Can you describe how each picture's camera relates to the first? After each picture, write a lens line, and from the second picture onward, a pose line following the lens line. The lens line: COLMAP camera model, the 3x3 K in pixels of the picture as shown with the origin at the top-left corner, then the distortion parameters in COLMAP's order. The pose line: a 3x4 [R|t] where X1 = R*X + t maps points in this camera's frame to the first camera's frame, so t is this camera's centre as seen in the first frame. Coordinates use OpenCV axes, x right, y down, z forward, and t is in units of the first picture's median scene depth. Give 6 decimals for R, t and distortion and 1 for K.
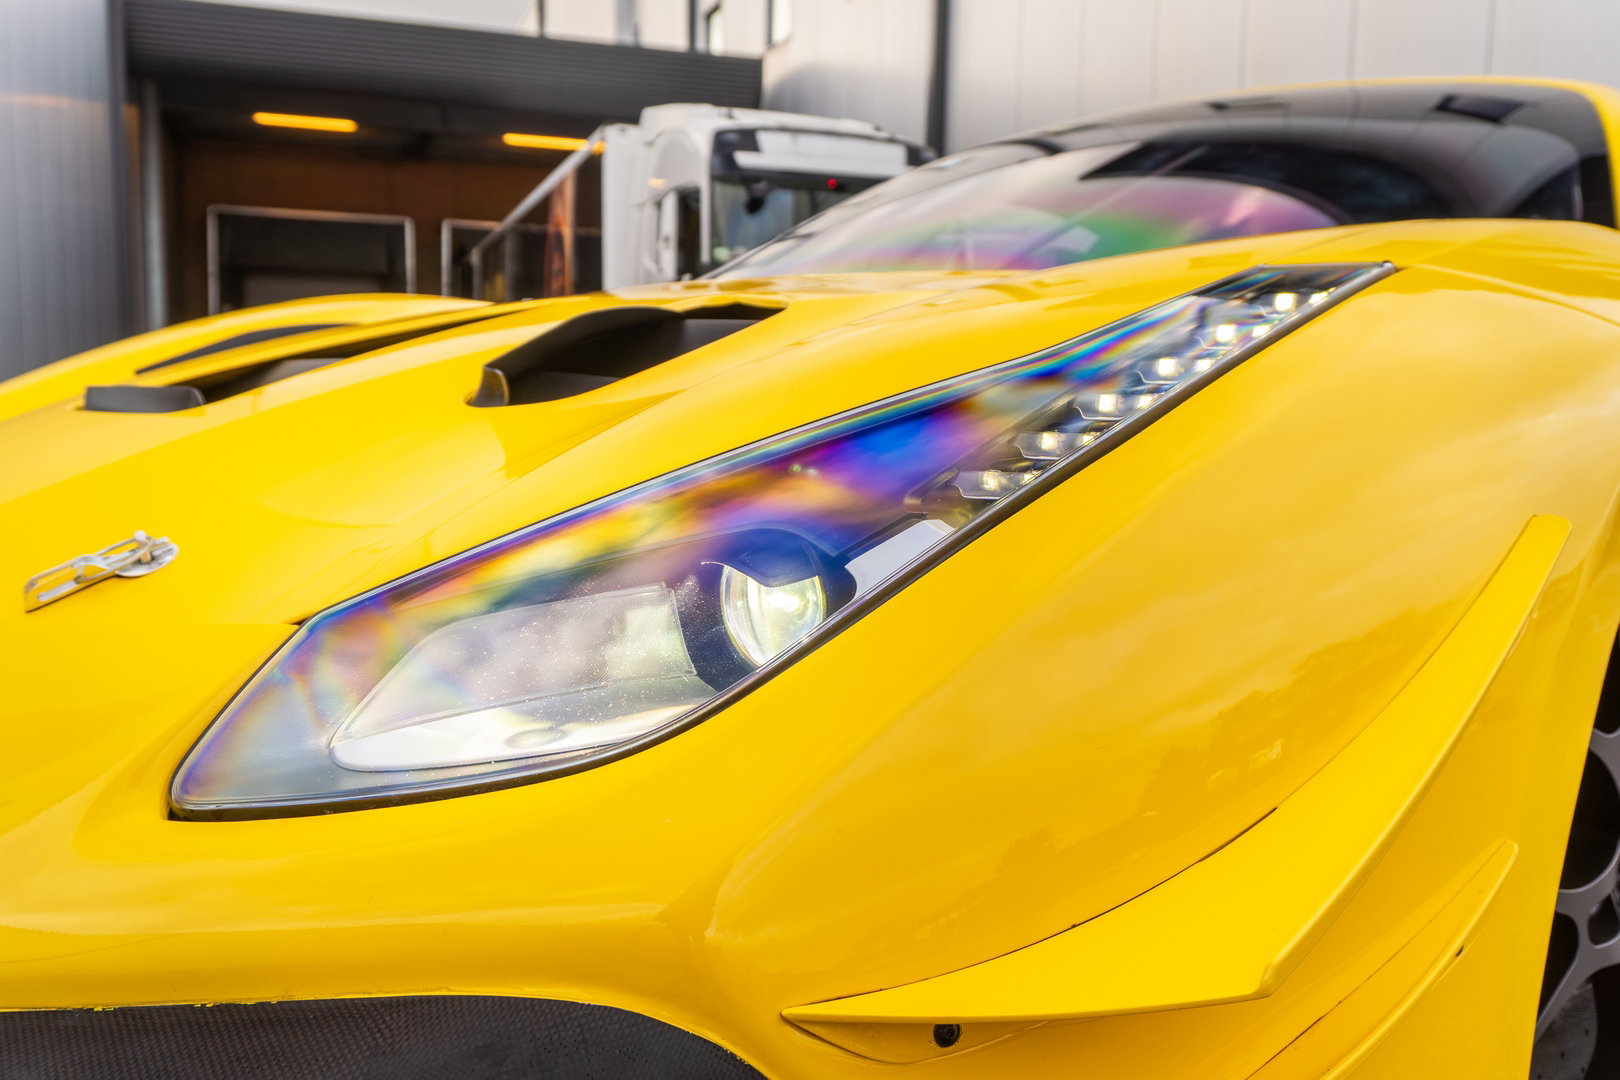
lens RADIAL K [[1362.6, 0, 810.0], [0, 1362.6, 540.0], [0, 0, 1]] dist [0.000377, 0.003580]
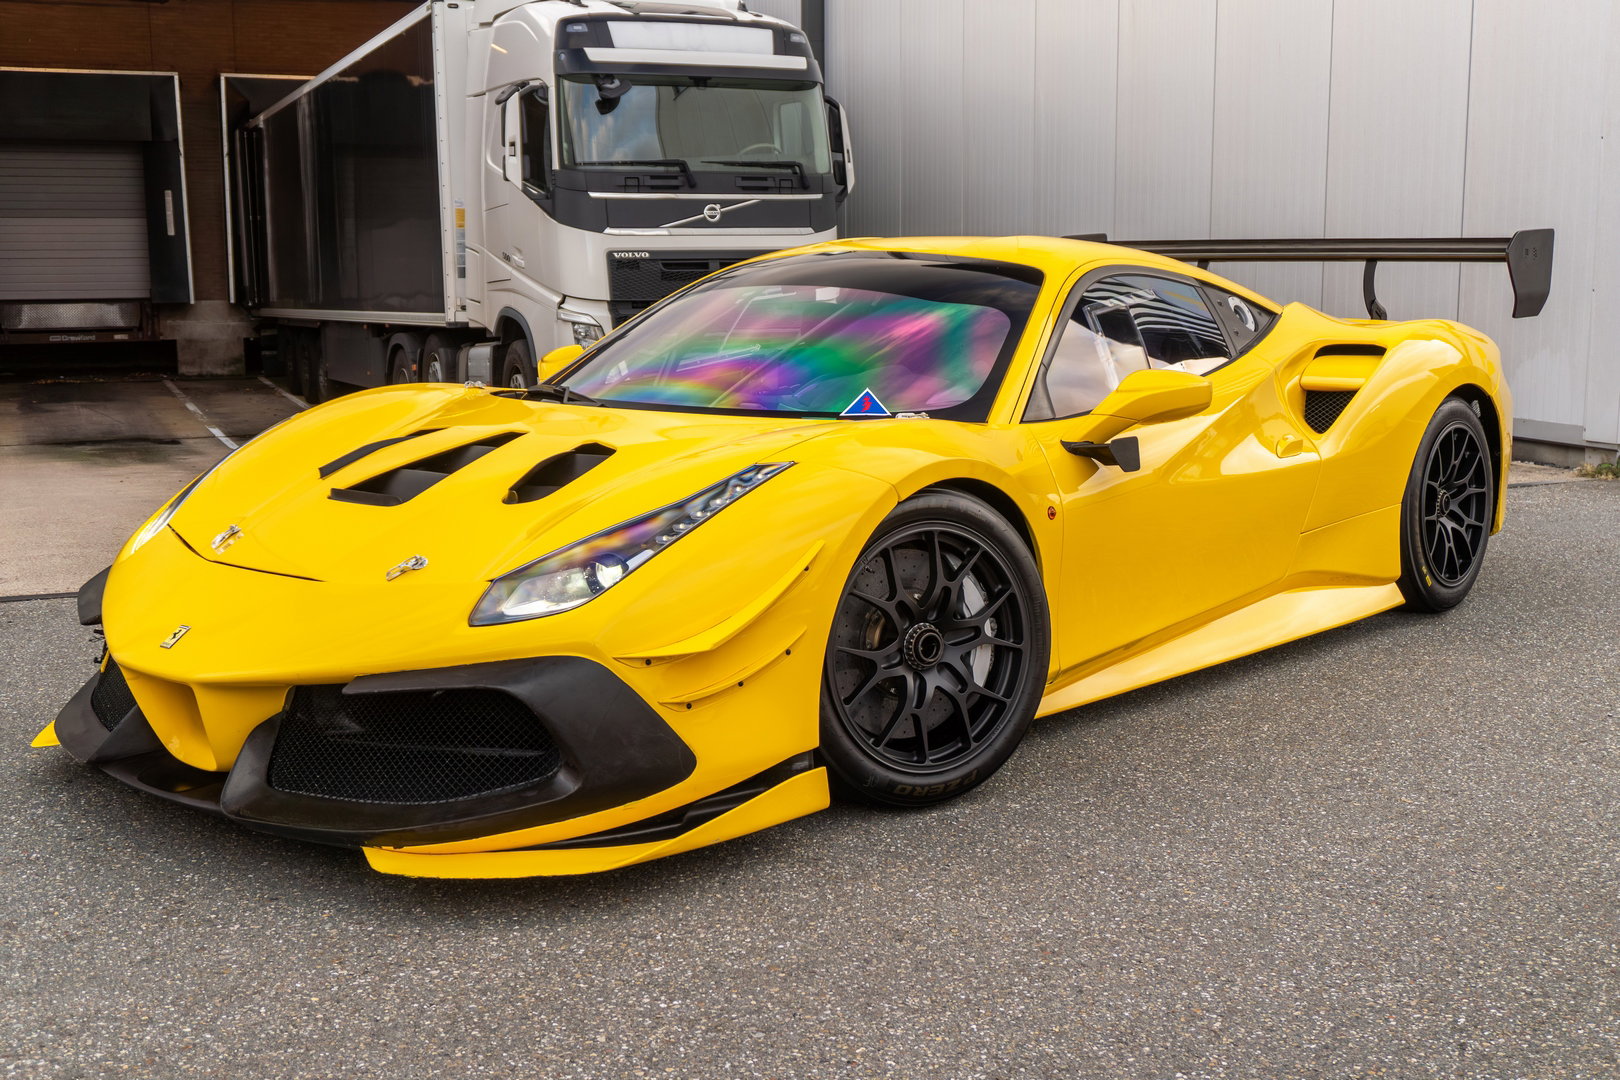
lens RADIAL K [[1870.4, 0, 821.6], [0, 1870.4, 543.1], [0, 0, 1]] dist [-0.002441, 0.004821]
pose [[0.997541, -0.037180, 0.059417, 0.269908], [0.033756, 0.997767, 0.057627, -0.330842], [-0.061427, -0.055479, 0.996569, -4.478421]]
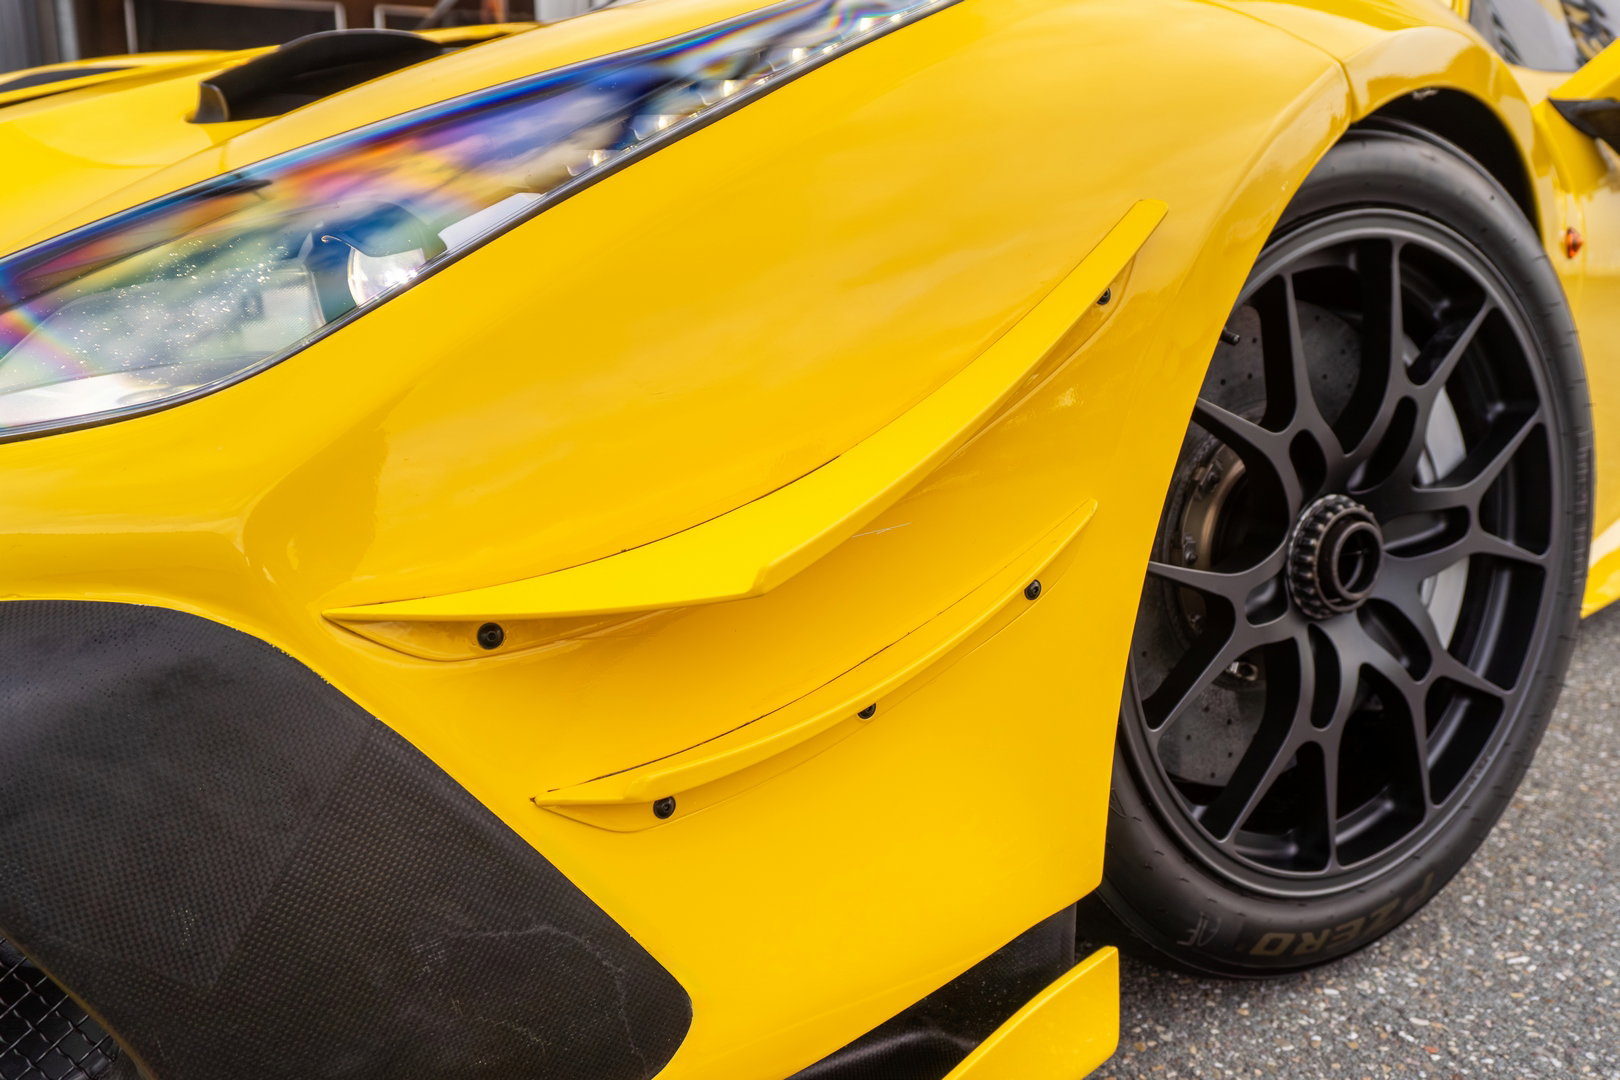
lens RADIAL K [[1362.6, 0, 810.0], [0, 1362.6, 540.0], [0, 0, 1]] dist [0.000377, 0.003580]
pose [[0.999677, -0.012305, 0.022239, 0.277408], [0.009019, 0.989791, 0.142242, 0.102437], [-0.023763, -0.141995, 0.989582, -0.086453]]
